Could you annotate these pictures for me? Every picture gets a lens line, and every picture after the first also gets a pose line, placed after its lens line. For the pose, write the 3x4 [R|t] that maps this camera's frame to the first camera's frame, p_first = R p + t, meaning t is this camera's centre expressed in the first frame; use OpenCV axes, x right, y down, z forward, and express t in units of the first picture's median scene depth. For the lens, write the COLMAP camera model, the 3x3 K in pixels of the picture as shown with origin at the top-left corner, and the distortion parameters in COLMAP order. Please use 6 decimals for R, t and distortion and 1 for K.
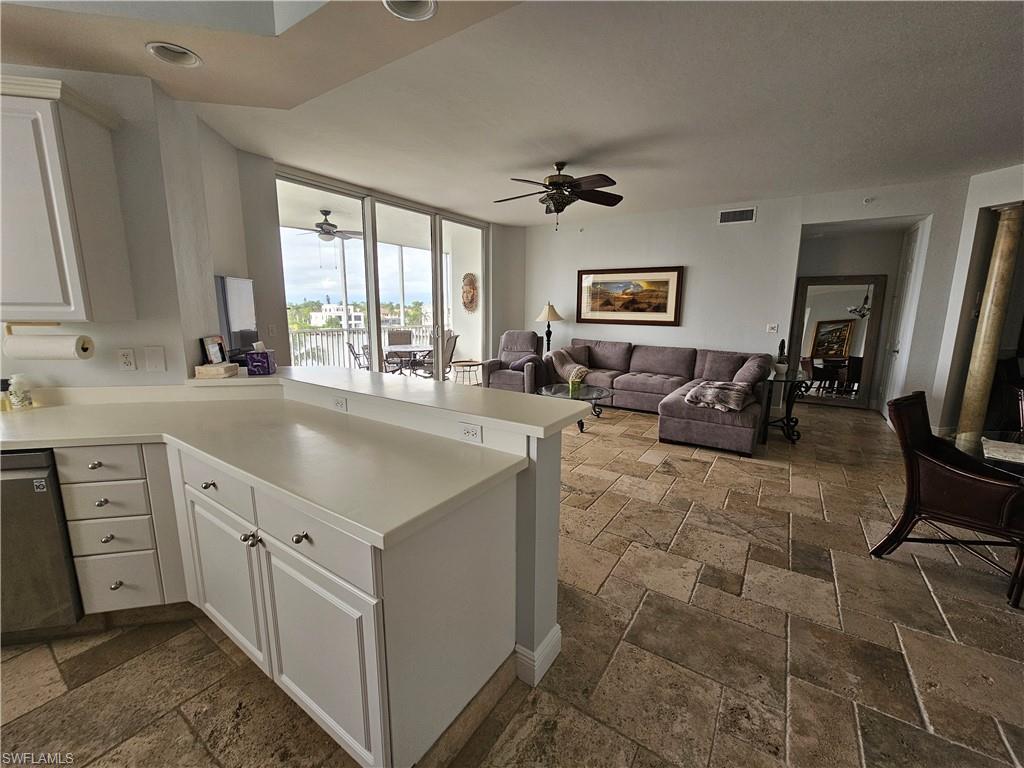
lens RADIAL K [[418.5, 0, 509.4], [0, 418.5, 380.3], [0, 0, 1]] dist [-0.002556, 0.001098]
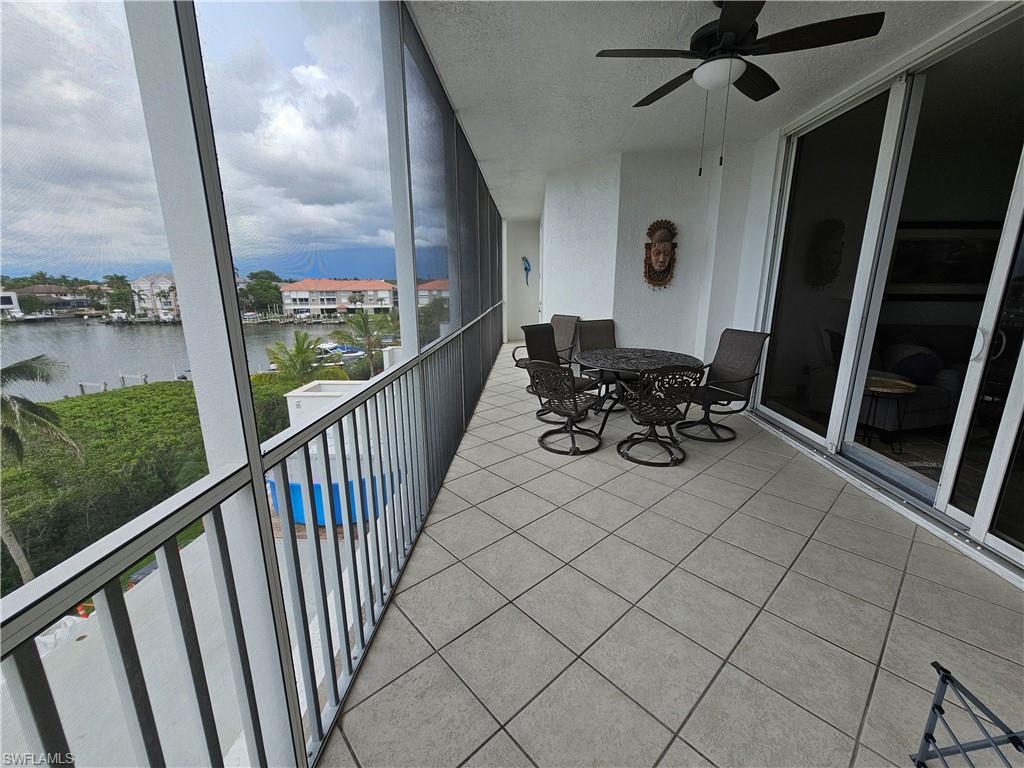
lens RADIAL K [[418.5, 0, 509.4], [0, 418.5, 380.3], [0, 0, 1]] dist [-0.002556, 0.001098]
pose [[0.856878, -0.127150, 0.499593, -1.197774], [0.096318, 0.991528, 0.087150, -0.206667], [-0.506441, -0.026557, 0.861865, 1.170561]]
